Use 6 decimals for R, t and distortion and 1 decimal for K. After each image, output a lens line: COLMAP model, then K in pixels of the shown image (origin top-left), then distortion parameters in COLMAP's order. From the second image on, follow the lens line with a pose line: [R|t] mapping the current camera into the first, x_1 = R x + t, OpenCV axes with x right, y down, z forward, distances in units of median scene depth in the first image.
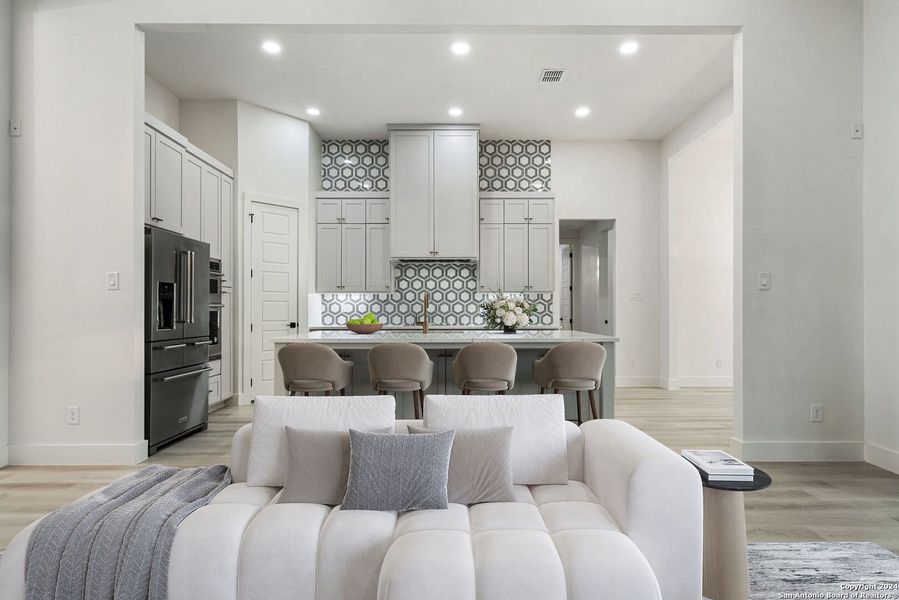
lens RADIAL K [[497.8, 0, 449.5], [0, 497.8, 300.0], [0, 0, 1]] dist [0.001186, 0.000052]
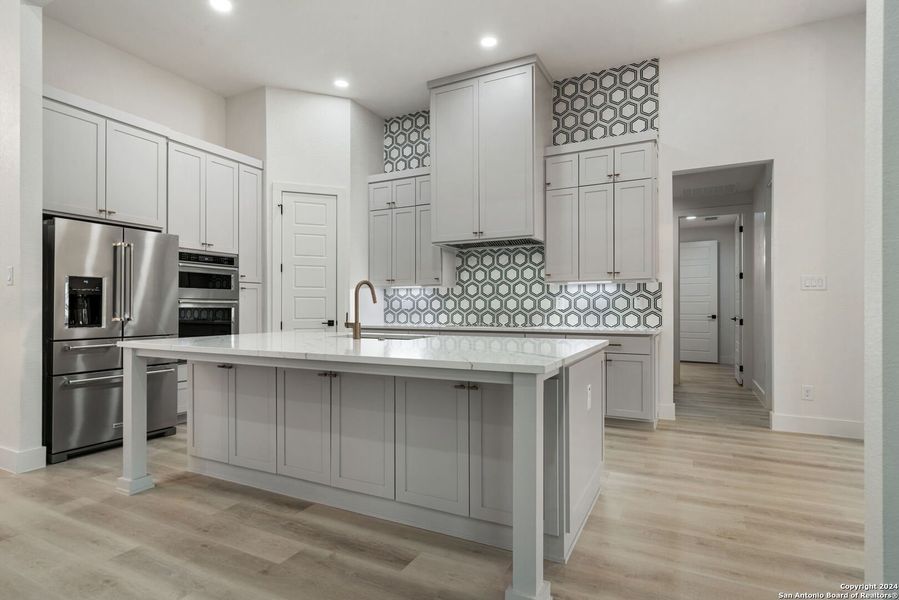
lens RADIAL K [[466.4, 0, 449.5], [0, 466.4, 300.0], [0, 0, 1]] dist [-0.000293, -0.000078]
pose [[0.888432, -0.007522, -0.458946, 0.241428], [0.009841, 0.999948, 0.002662, 0.006898], [0.458903, -0.006882, 0.888460, 0.299549]]
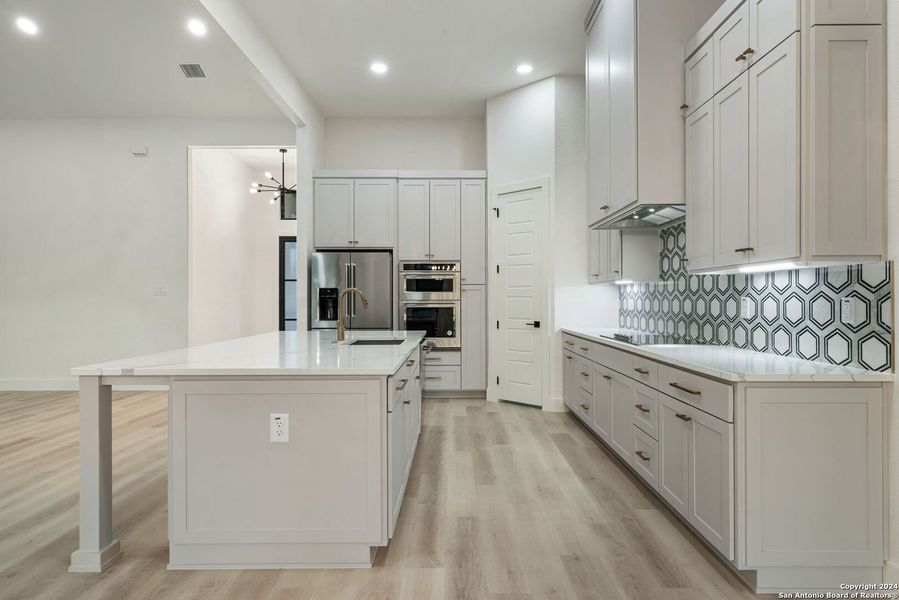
lens RADIAL K [[495.6, 0, 449.5], [0, 495.6, 300.0], [0, 0, 1]] dist [-0.001029, -0.000264]
pose [[-0.001988, 0.002175, -0.999996, 0.480271], [0.023344, 0.999725, 0.002128, 0.002558], [0.999726, -0.023340, -0.002038, 0.753700]]
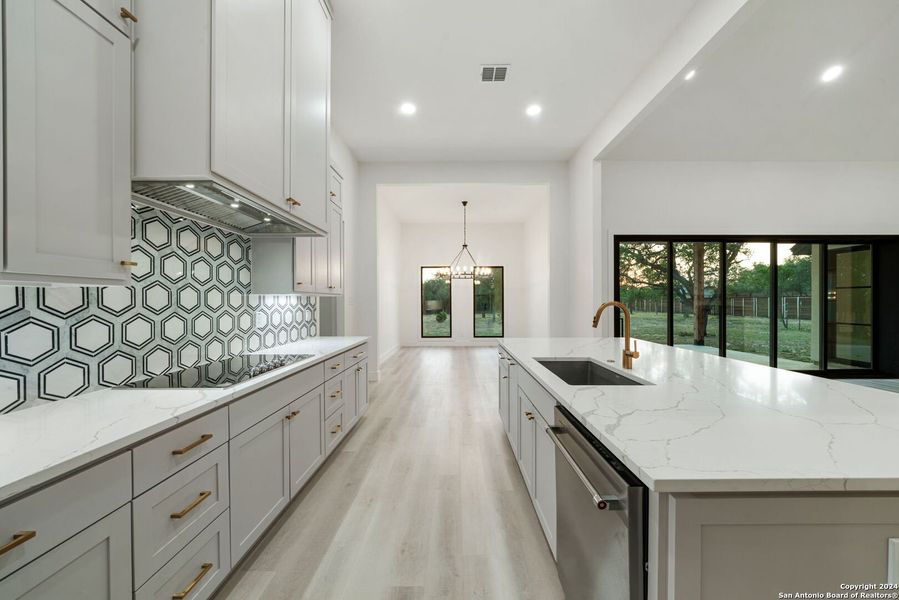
lens RADIAL K [[312.1, 0, 449.5], [0, 312.1, 300.0], [0, 0, 1]] dist [-0.000019, -0.000007]
pose [[0.011960, 0.006734, 0.999906, -0.280780], [-0.014226, 0.999877, -0.006564, -0.007228], [-0.999827, -0.014146, 0.012055, 0.781866]]
